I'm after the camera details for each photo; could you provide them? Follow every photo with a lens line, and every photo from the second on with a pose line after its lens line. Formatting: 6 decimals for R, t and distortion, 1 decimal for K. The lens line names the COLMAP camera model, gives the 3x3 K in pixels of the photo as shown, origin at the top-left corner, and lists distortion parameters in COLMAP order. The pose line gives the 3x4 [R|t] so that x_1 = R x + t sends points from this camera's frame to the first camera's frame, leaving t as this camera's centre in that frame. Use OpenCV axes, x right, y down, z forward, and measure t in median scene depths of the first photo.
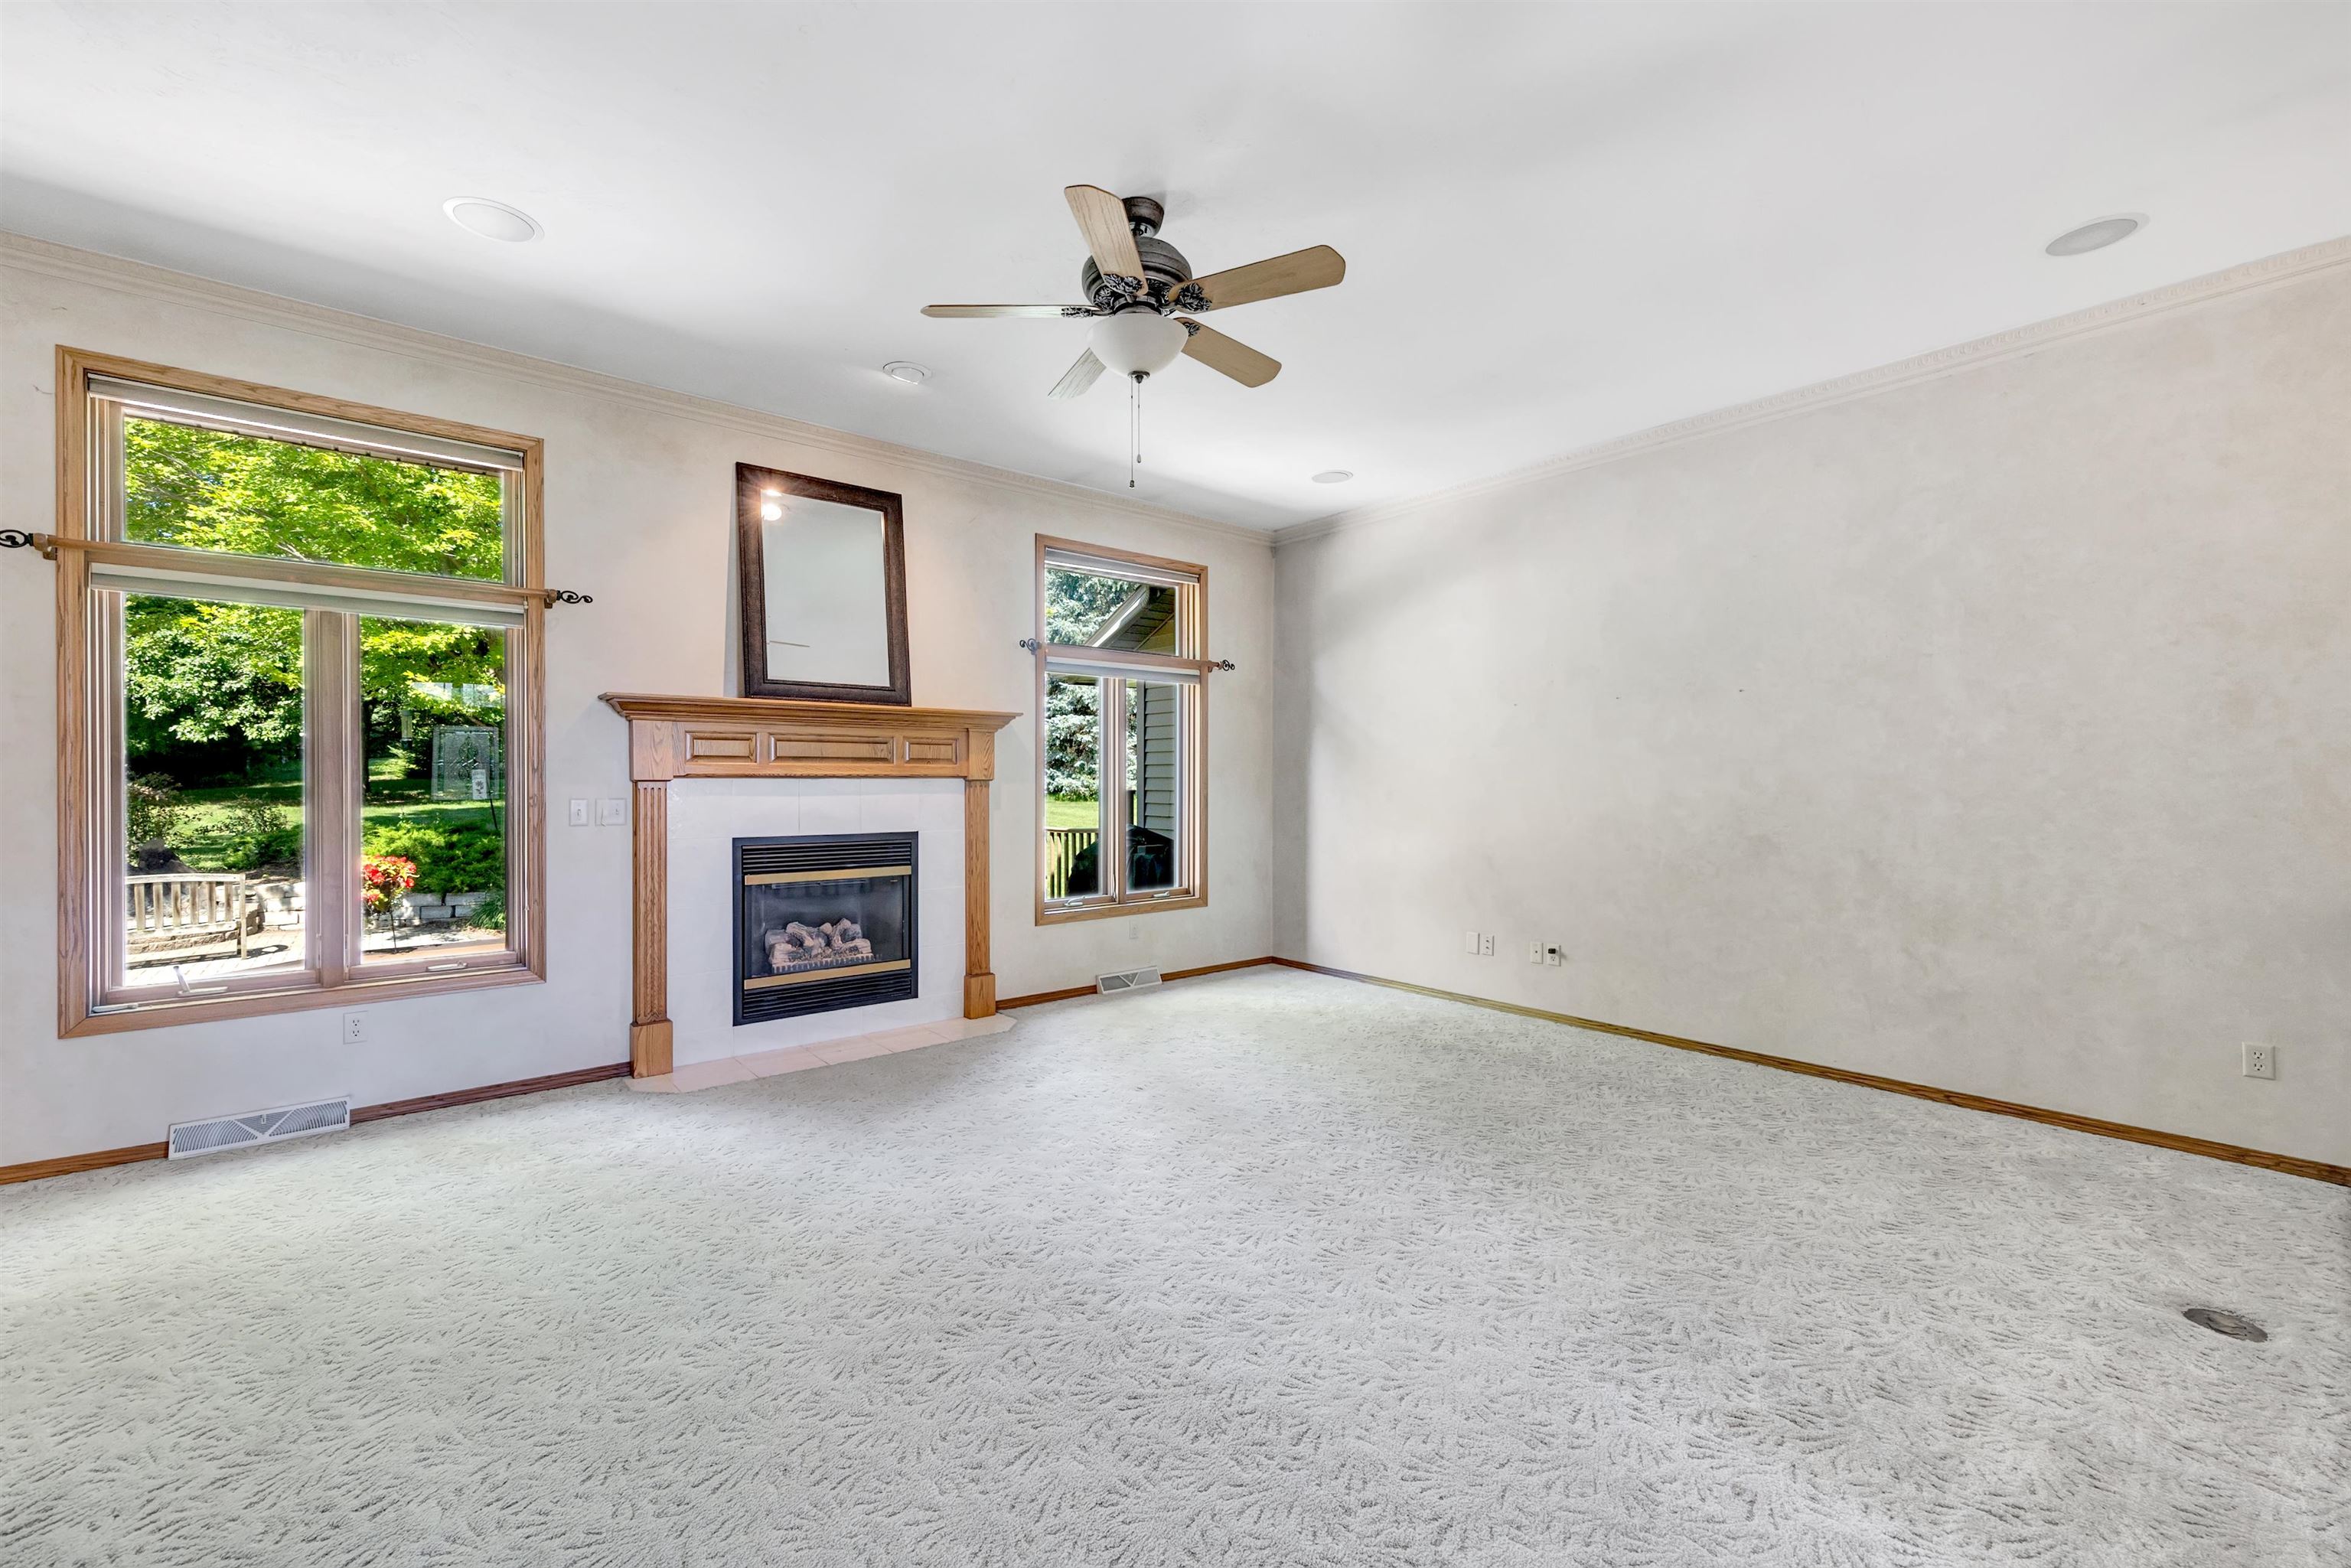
lens RADIAL K [[946.1, 0, 1139.0], [0, 946.1, 779.6], [0, 0, 1]] dist [-0.000183, 0.000170]
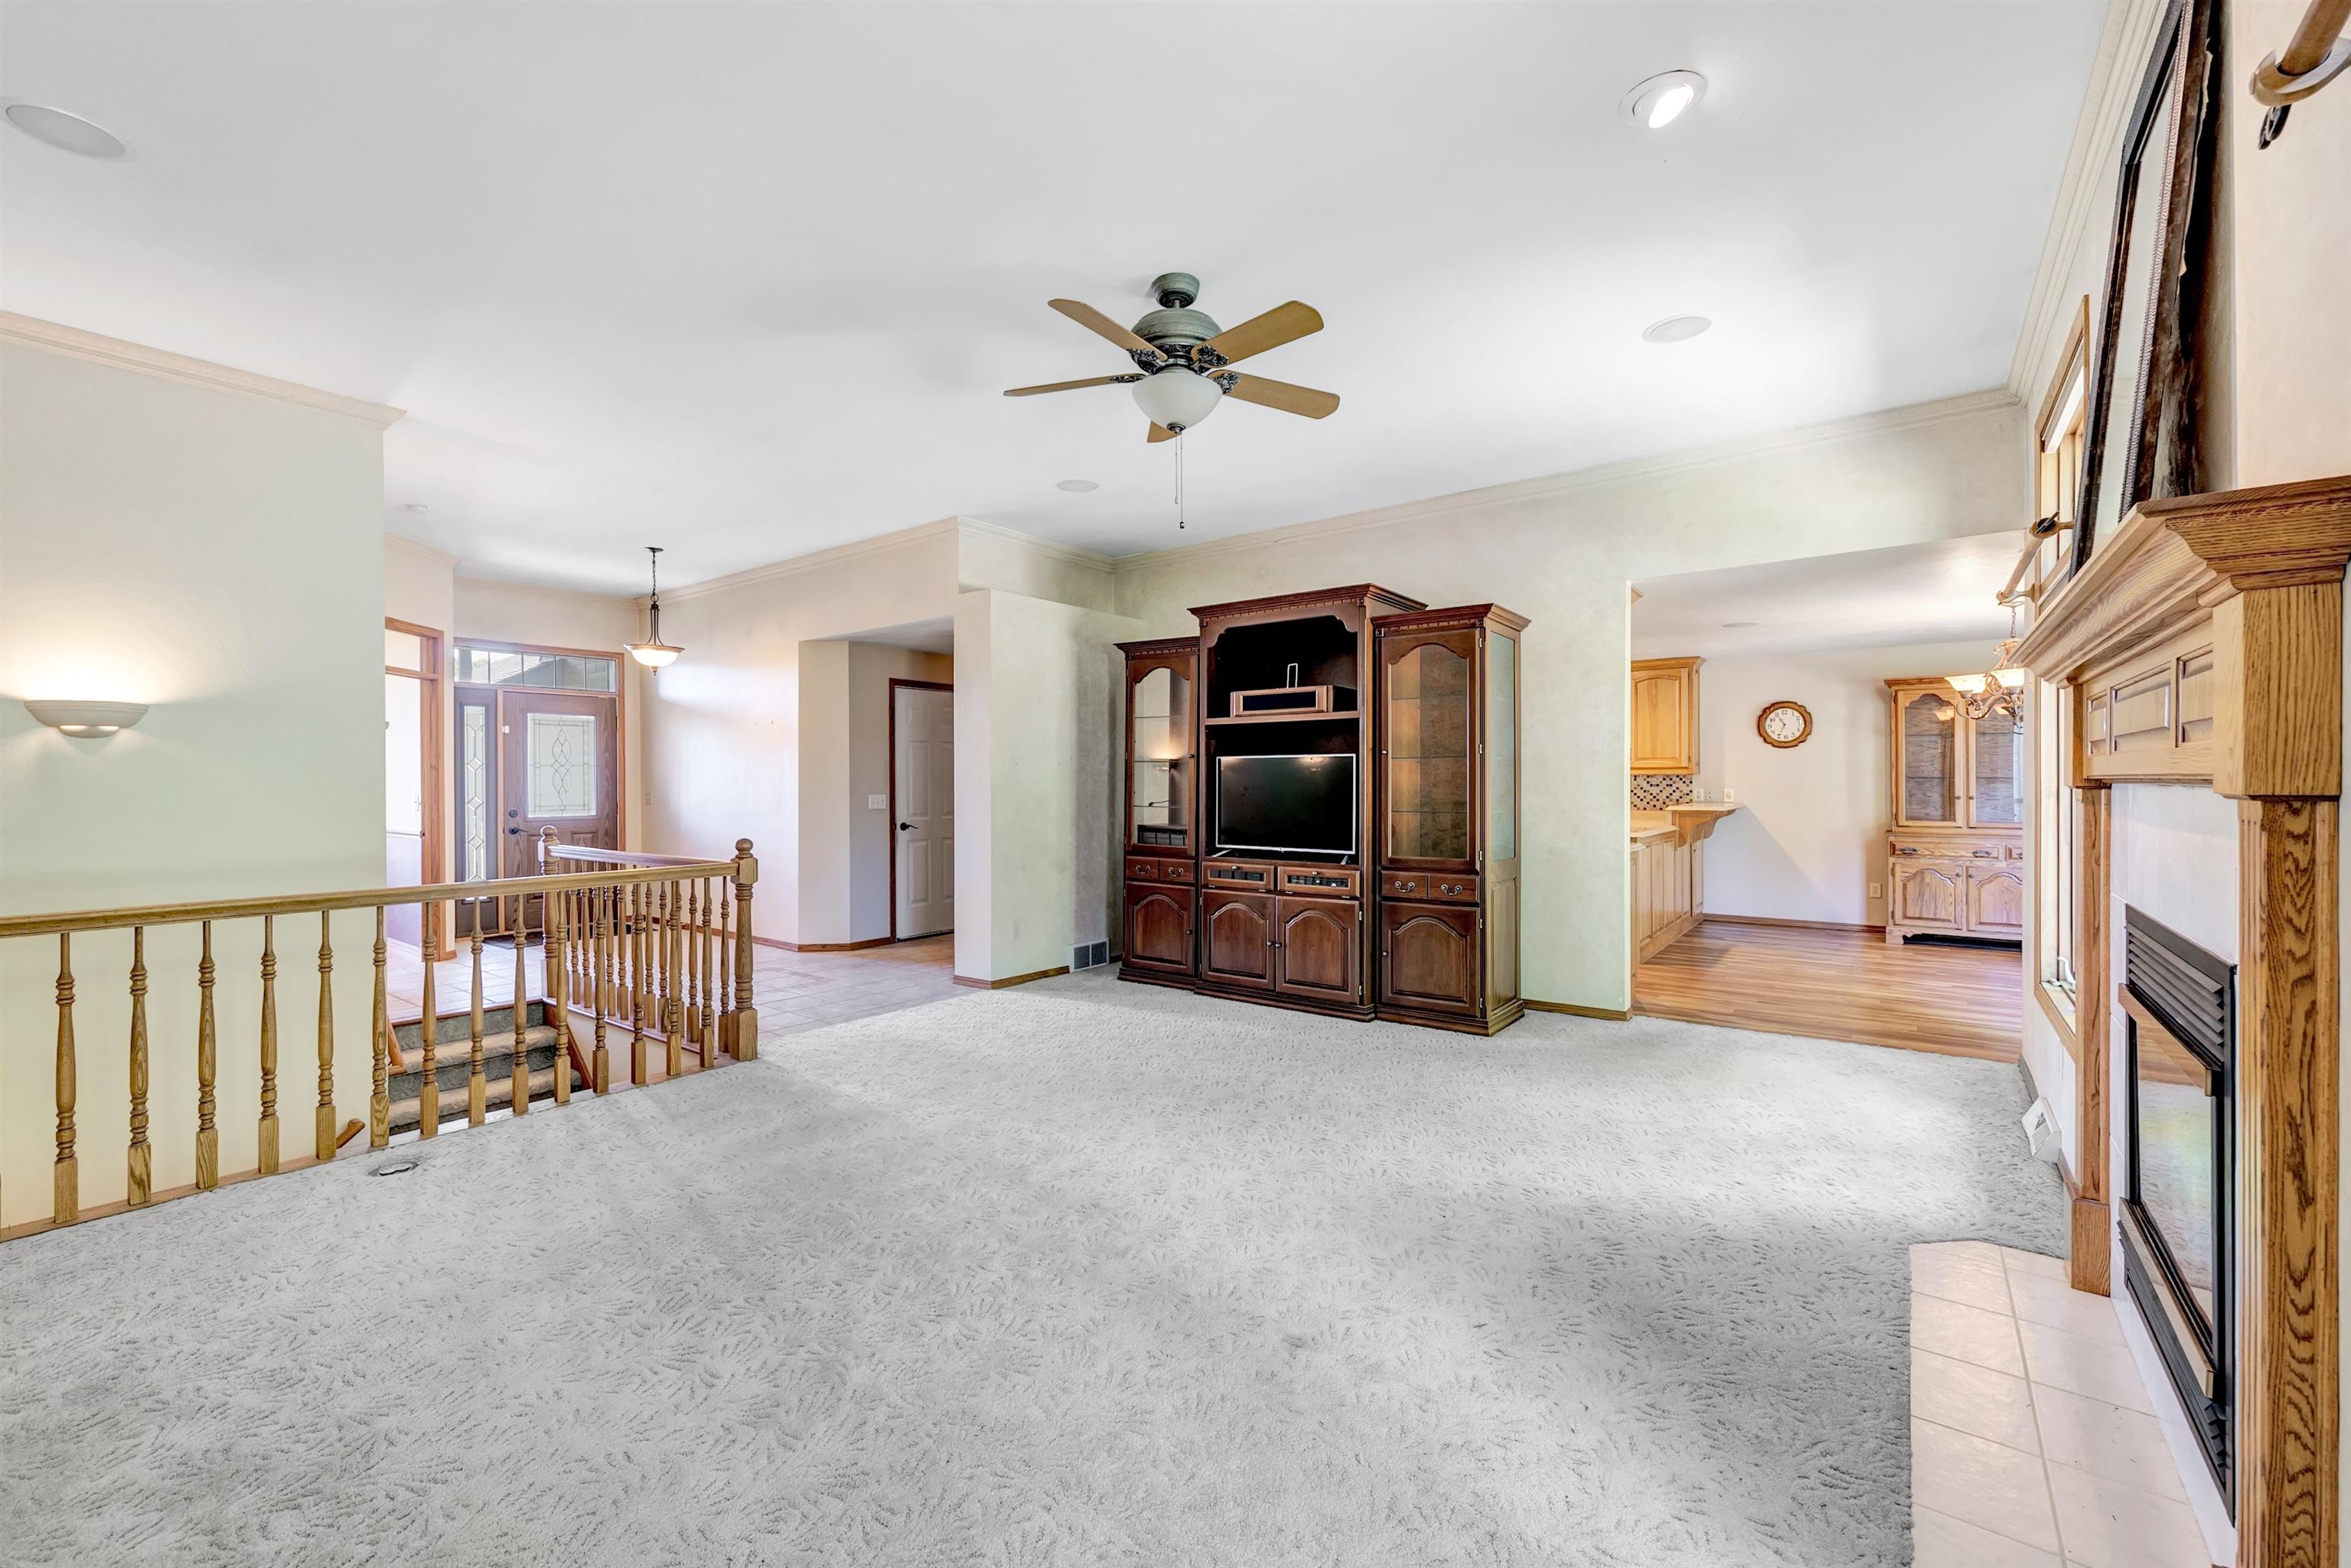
lens RADIAL K [[967.7, 0, 1175.5], [0, 967.7, 784.0], [0, 0, 1]] dist [-0.000149, 0.000169]
pose [[-0.966605, 0.004238, -0.256235, 0.173258], [0.002232, 0.999965, 0.008120, -0.007235], [0.256260, 0.007276, -0.966580, 1.232529]]
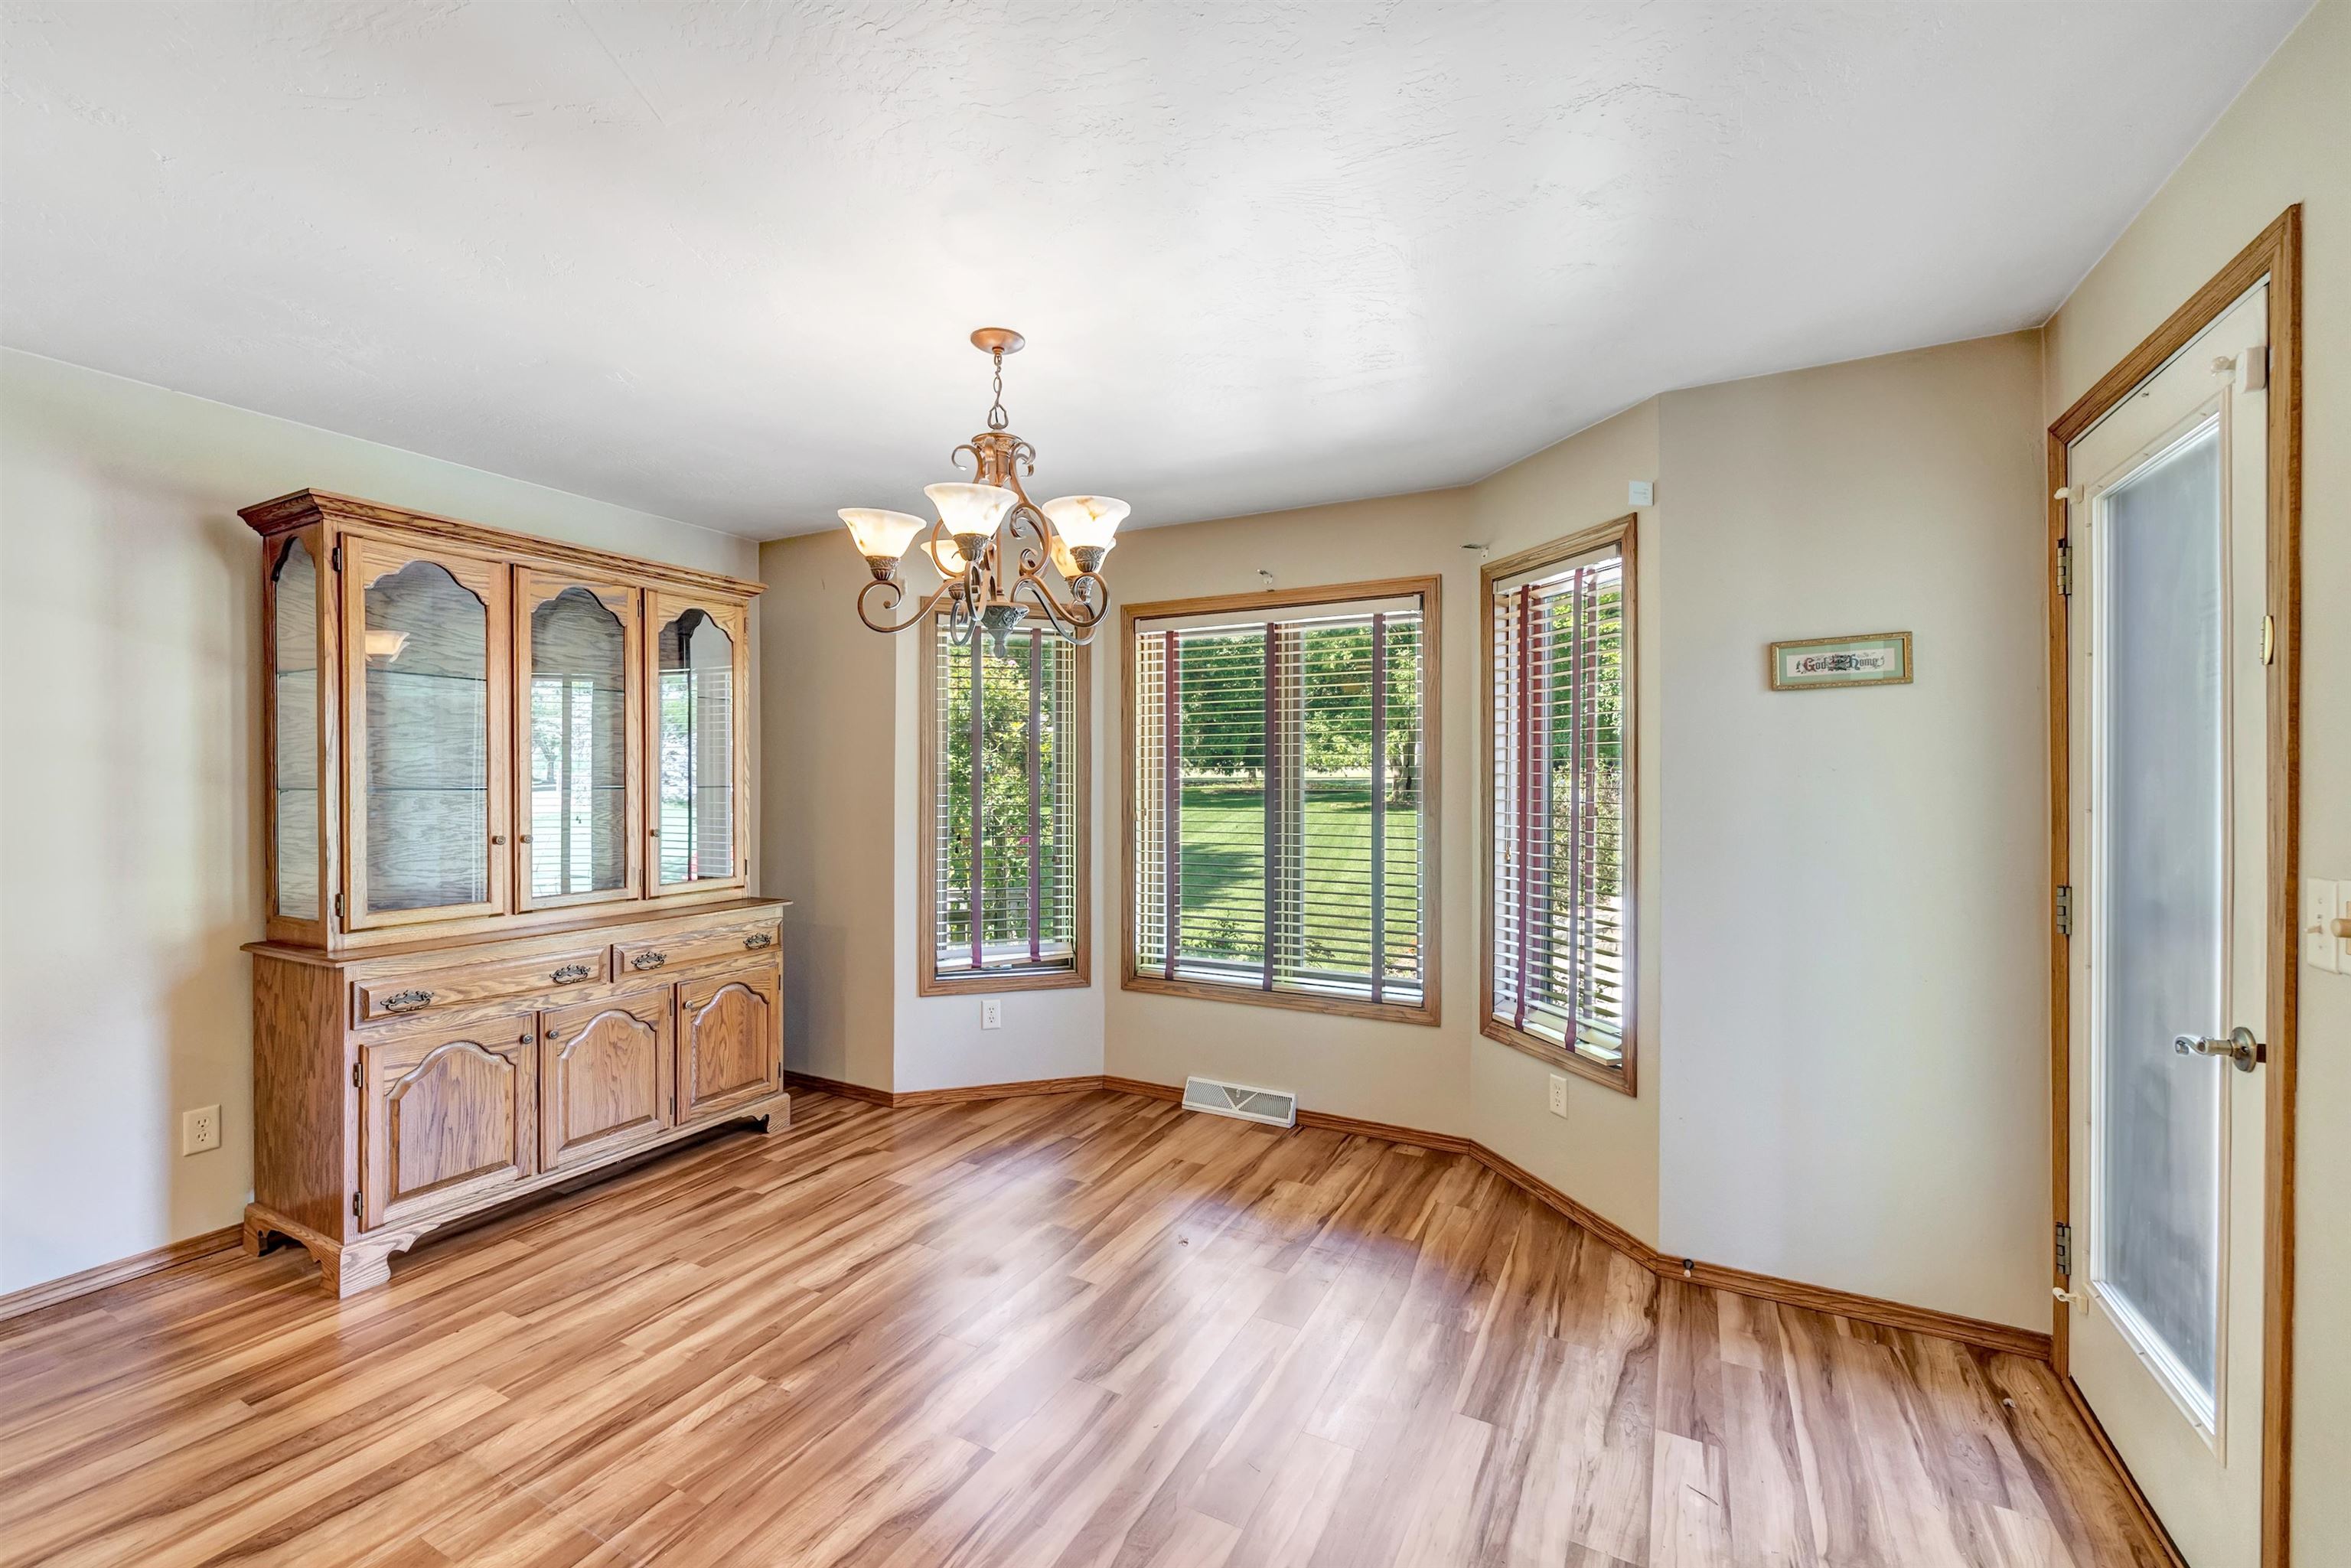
lens RADIAL K [[967.7, 0, 1175.5], [0, 967.7, 784.0], [0, 0, 1]] dist [-0.000149, 0.000169]
pose [[0.407578, 0.005717, -0.913152, -0.707509], [-0.008669, 0.999960, 0.002391, -0.011617], [0.913129, 0.006942, 0.407611, 0.190333]]
